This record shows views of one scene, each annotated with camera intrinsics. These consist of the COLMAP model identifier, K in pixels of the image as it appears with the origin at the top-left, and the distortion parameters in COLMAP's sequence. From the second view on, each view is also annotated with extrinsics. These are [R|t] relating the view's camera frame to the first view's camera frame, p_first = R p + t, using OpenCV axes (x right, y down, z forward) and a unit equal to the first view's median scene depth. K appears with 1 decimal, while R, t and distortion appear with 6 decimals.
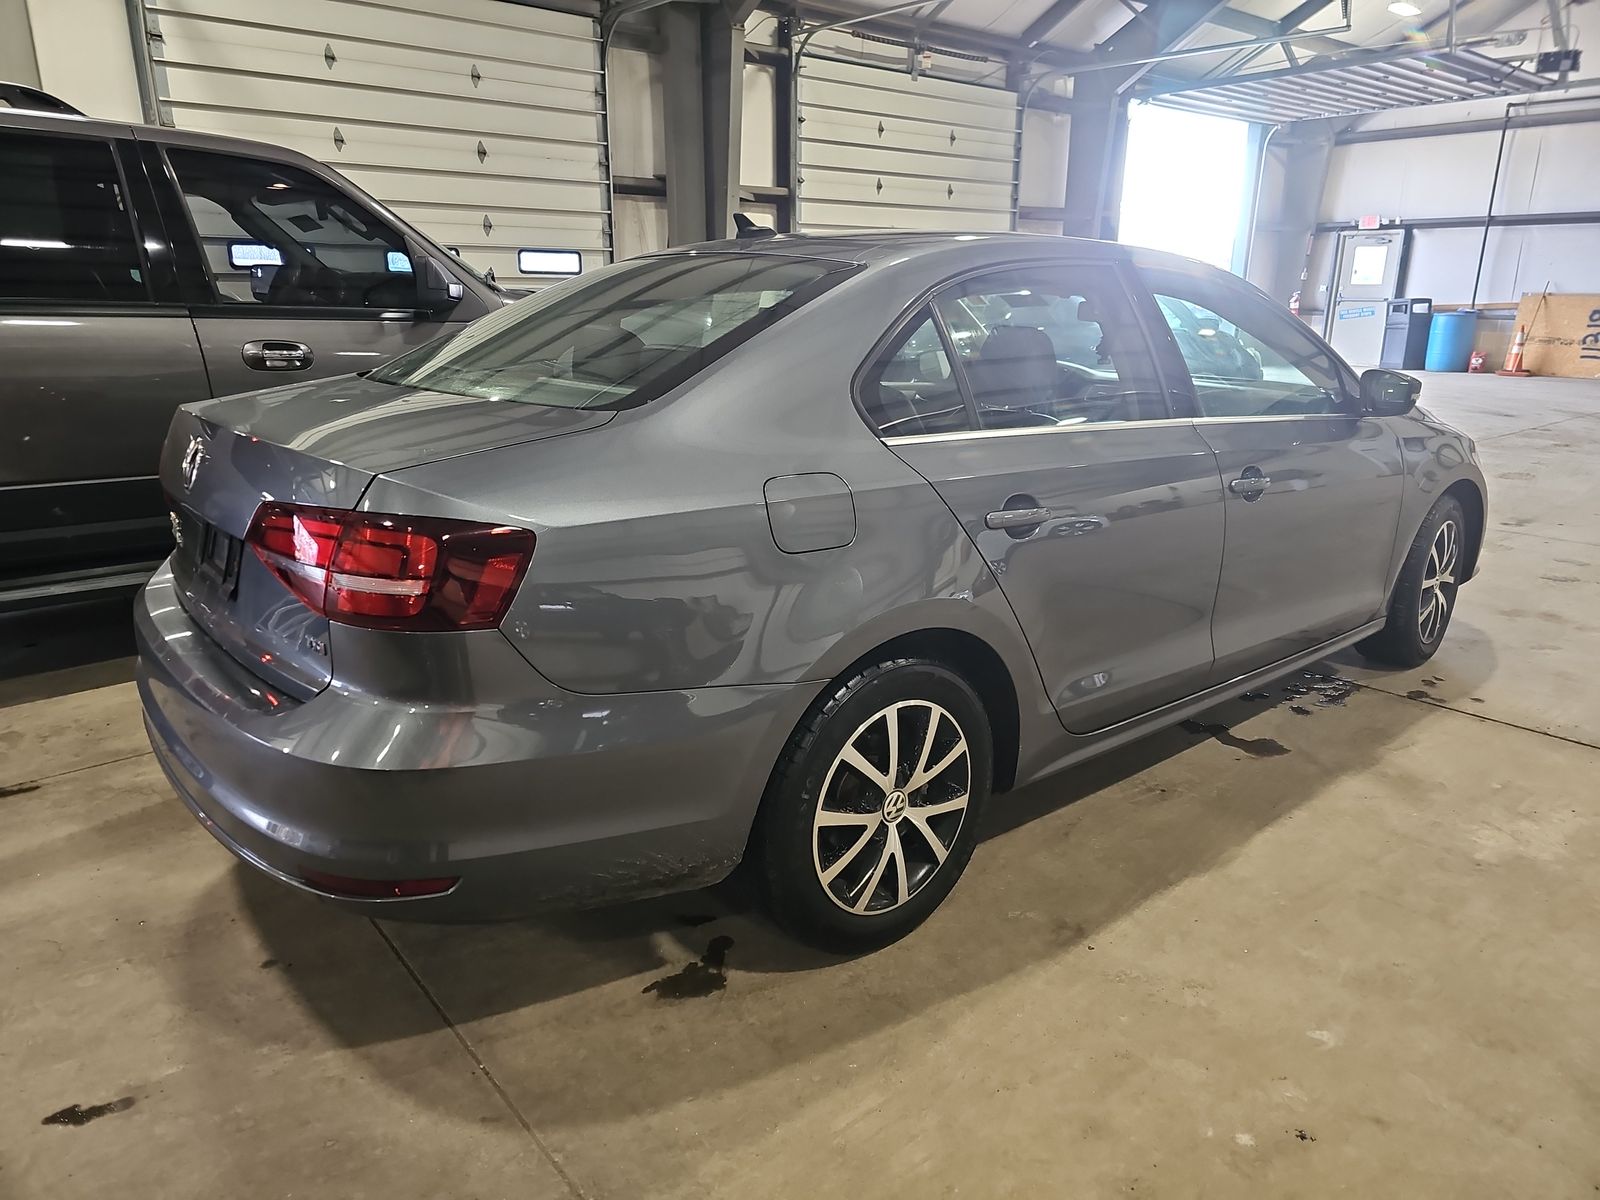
lens RADIAL K [[1036.7, 0, 797.7], [0, 1036.7, 600.5], [0, 0, 1]] dist [0.036688, -0.030661]
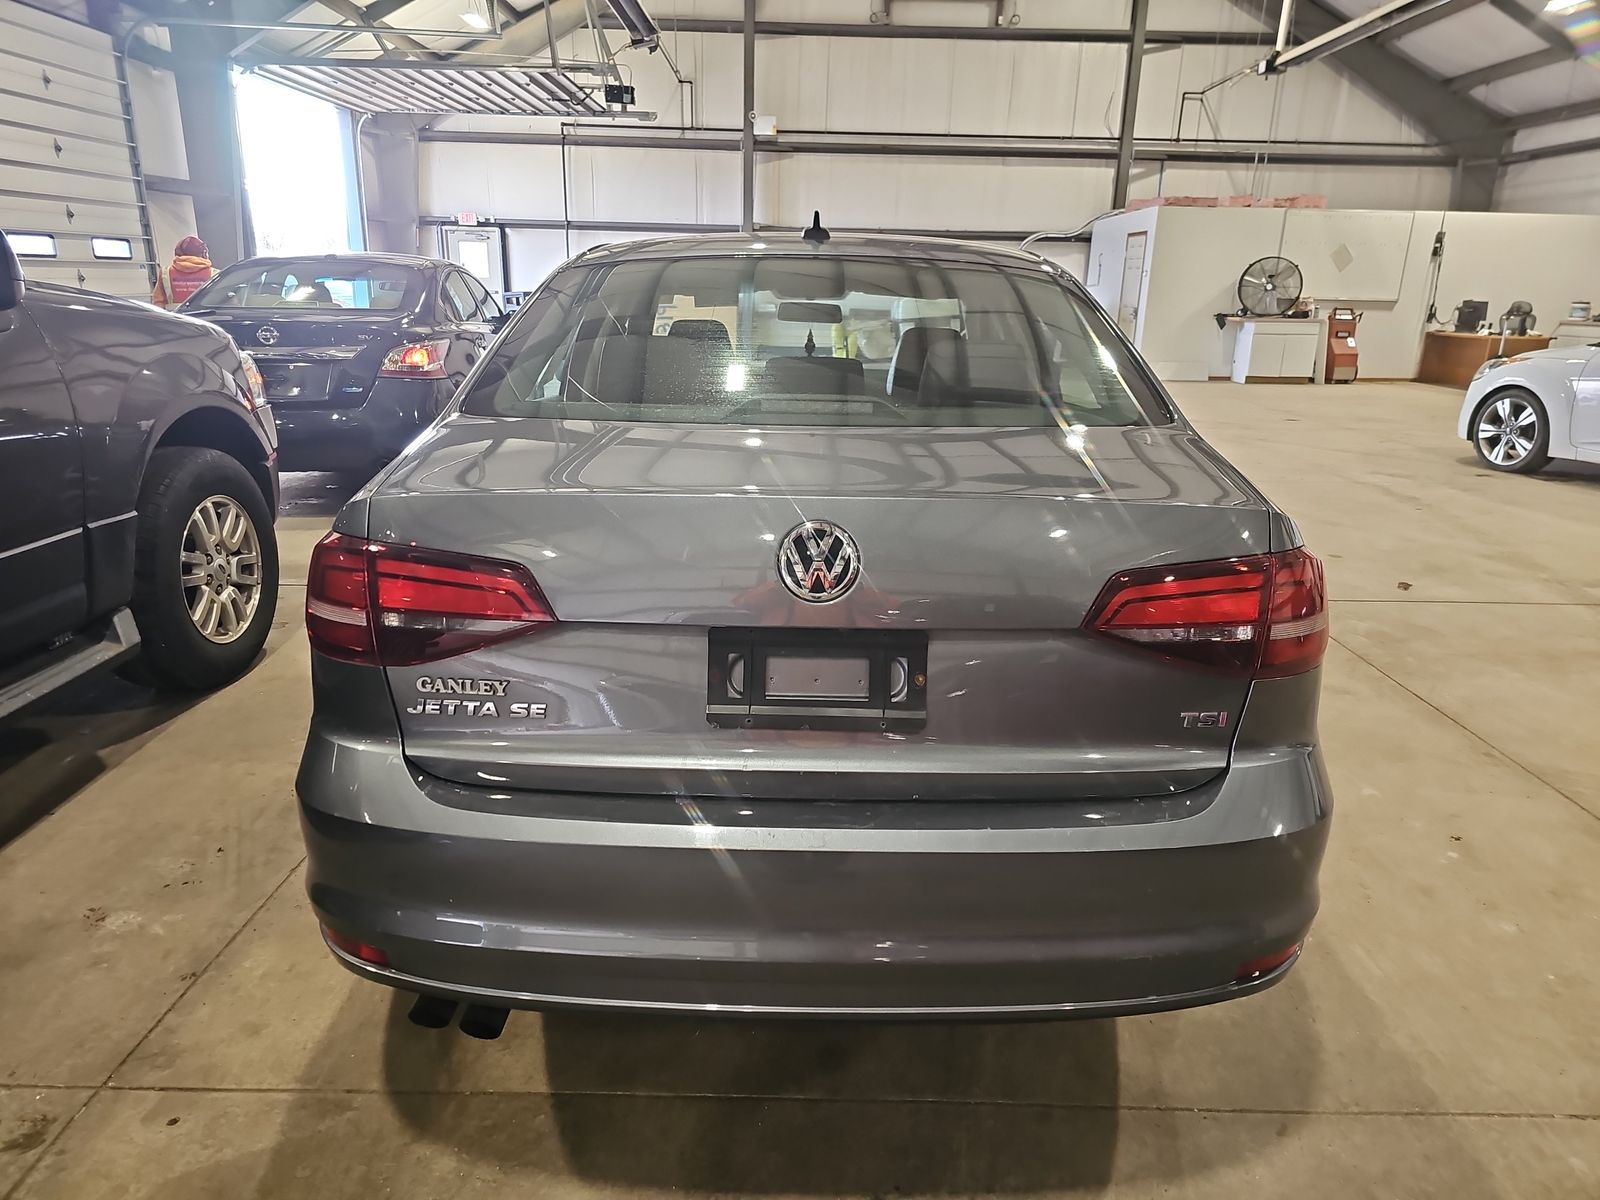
lens RADIAL K [[1069.5, 0, 789.1], [0, 1069.5, 596.1], [0, 0, 1]] dist [0.035793, -0.022119]
pose [[0.650334, -0.200753, 0.732642, -0.150642], [0.201004, 0.975549, 0.088890, -0.023537], [-0.732573, 0.089455, 0.674785, 0.070835]]
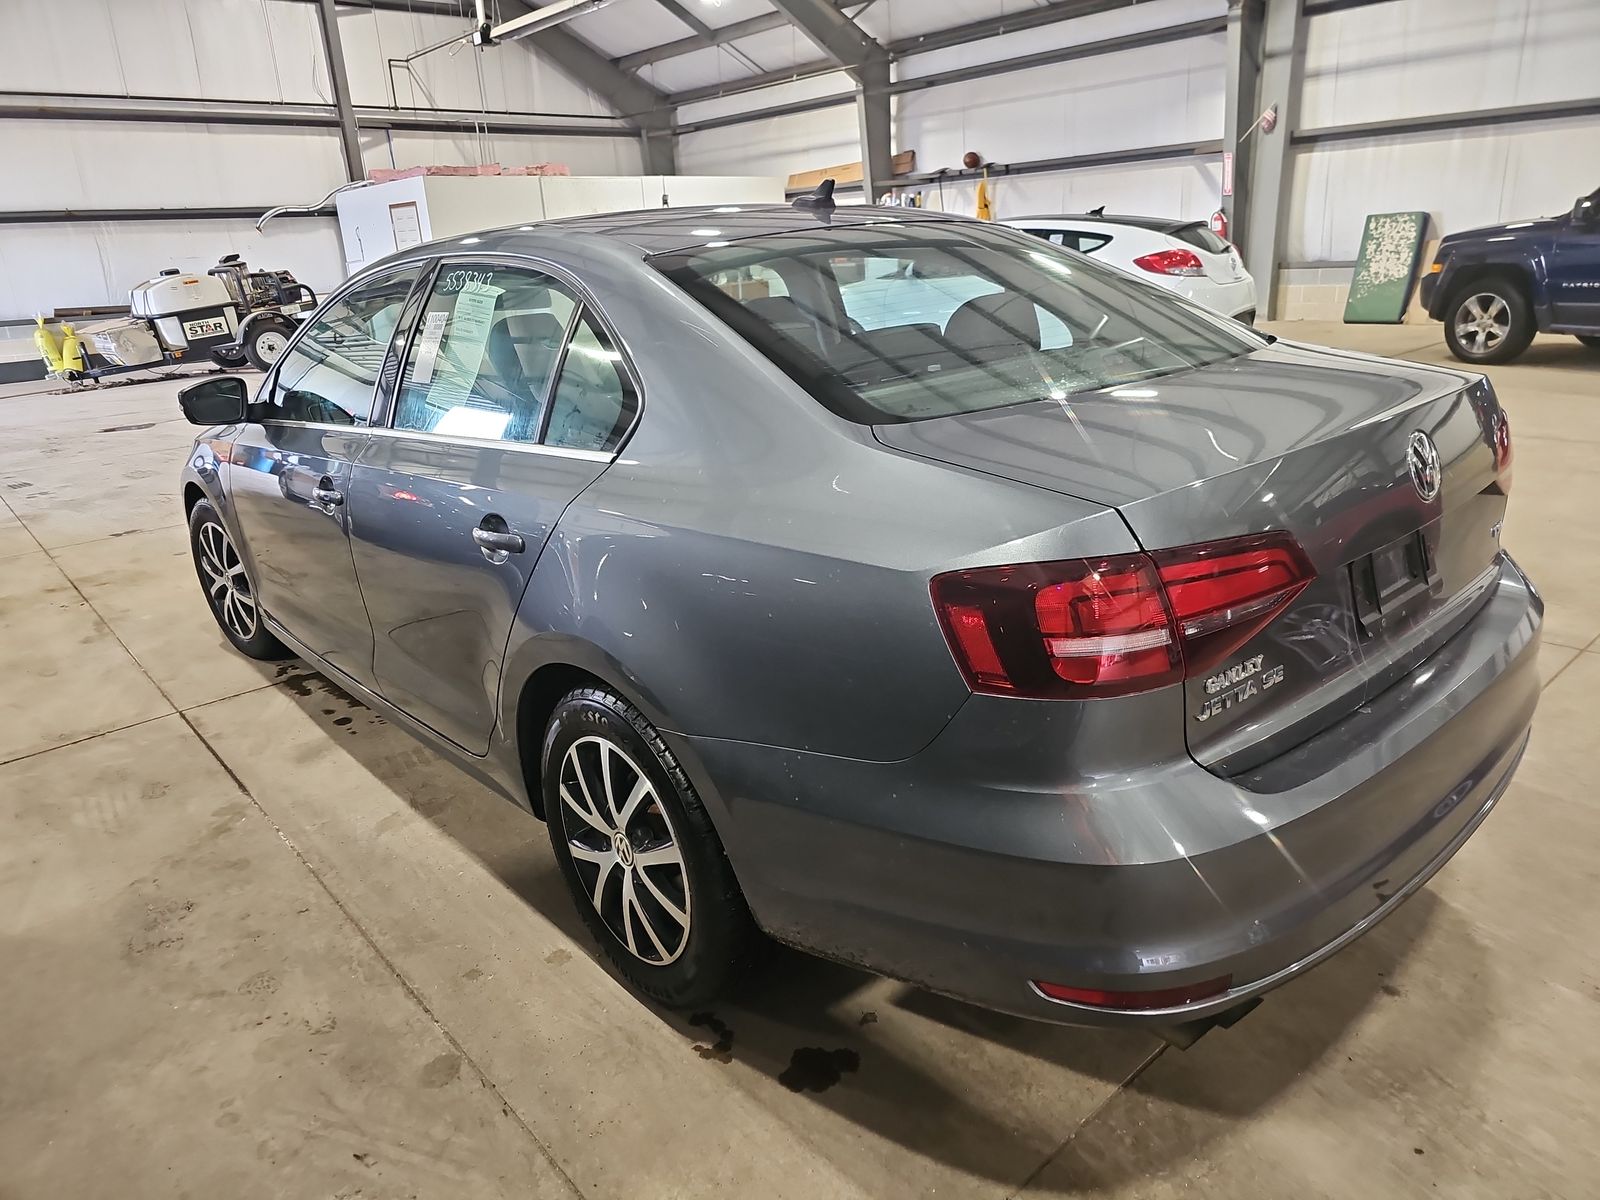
lens RADIAL K [[1069.5, 0, 789.1], [0, 1069.5, 596.1], [0, 0, 1]] dist [0.035793, -0.022119]
pose [[-0.029271, -0.313947, 0.948989, -0.186207], [0.341552, 0.889110, 0.304673, -0.061511], [-0.939407, 0.333047, 0.081204, 0.190204]]
